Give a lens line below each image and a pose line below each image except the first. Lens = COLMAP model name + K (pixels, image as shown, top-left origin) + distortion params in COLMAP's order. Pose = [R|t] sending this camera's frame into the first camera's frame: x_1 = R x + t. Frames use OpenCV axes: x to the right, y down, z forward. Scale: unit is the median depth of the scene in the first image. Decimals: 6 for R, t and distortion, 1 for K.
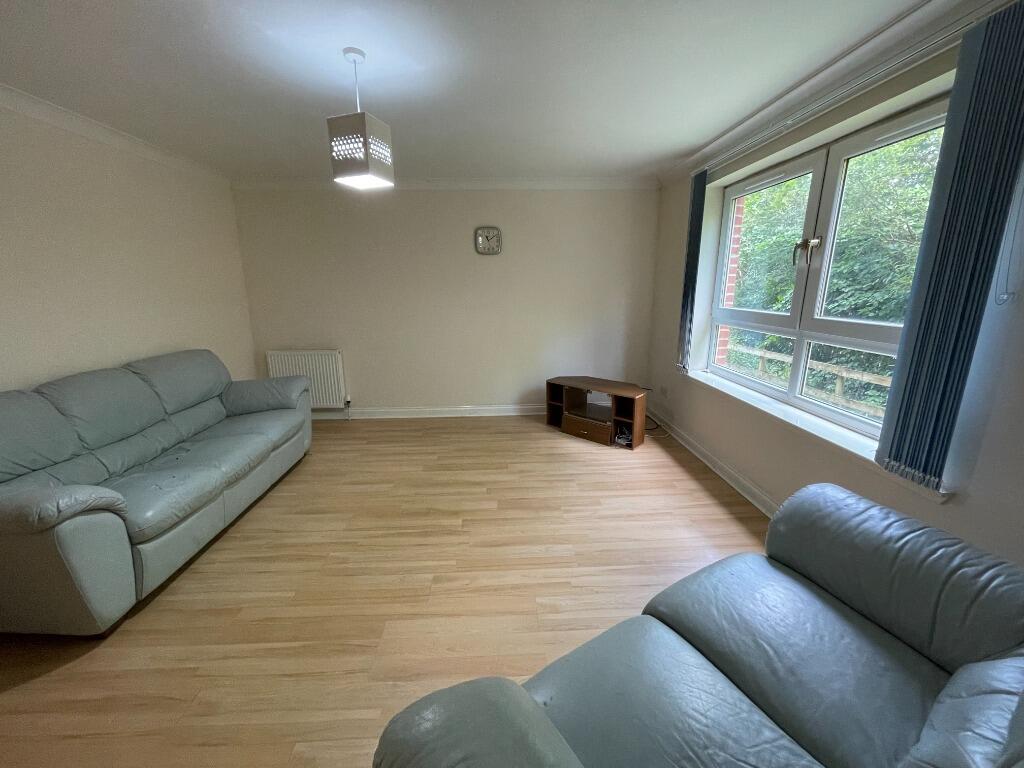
lens RADIAL K [[414.2, 0, 510.4], [0, 414.2, 384.5], [0, 0, 1]] dist [0.004480, 0.000090]
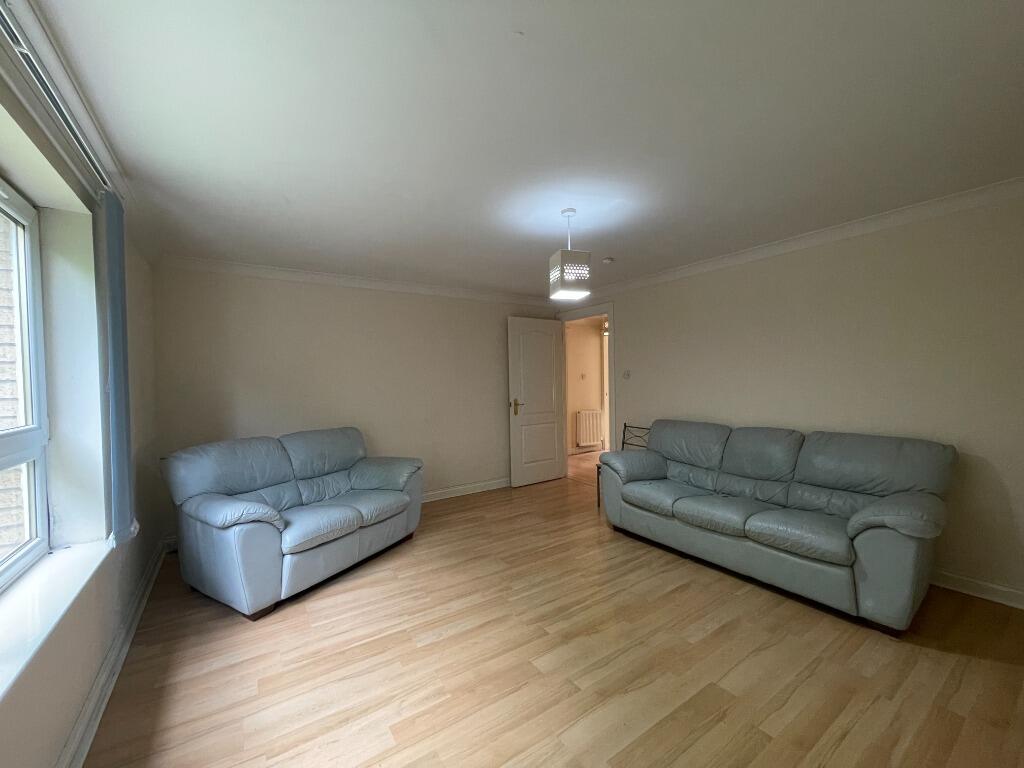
lens RADIAL K [[414.2, 0, 511.0], [0, 414.2, 385.1], [0, 0, 1]] dist [0.004480, 0.000090]
pose [[-0.849602, 0.036657, -0.526148, 0.413332], [-0.094706, 0.970765, 0.220560, -0.384534], [0.518851, 0.237218, -0.821292, 1.636760]]
